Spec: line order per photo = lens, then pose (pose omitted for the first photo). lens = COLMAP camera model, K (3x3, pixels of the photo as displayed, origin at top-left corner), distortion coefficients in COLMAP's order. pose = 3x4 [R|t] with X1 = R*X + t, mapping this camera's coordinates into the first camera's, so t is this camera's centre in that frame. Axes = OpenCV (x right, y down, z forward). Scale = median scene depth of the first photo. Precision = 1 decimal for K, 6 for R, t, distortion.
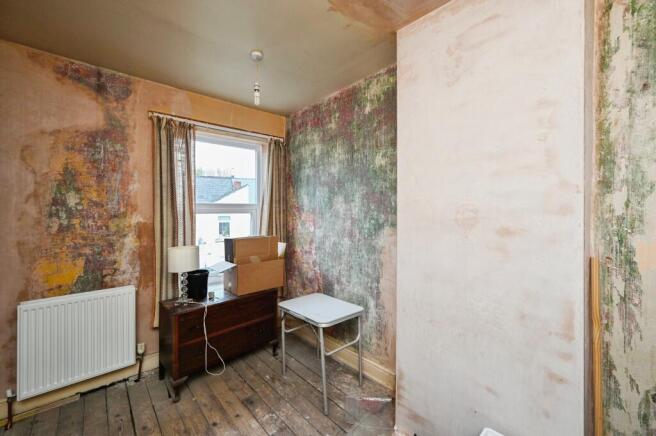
lens RADIAL K [[262.8, 0, 325.5], [0, 262.8, 207.4], [0, 0, 1]] dist [0.000347, -0.000145]
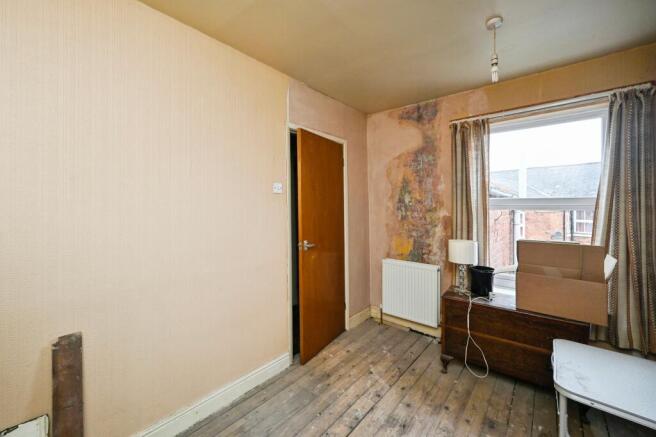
lens RADIAL K [[265.2, 0, 329.8], [0, 265.2, 207.3], [0, 0, 1]] dist [-0.000558, 0.000278]
pose [[0.151770, 0.007967, -0.988384, 0.451514], [0.010716, 0.999895, 0.009705, -0.000375], [0.988358, -0.012065, 0.151669, 0.308671]]
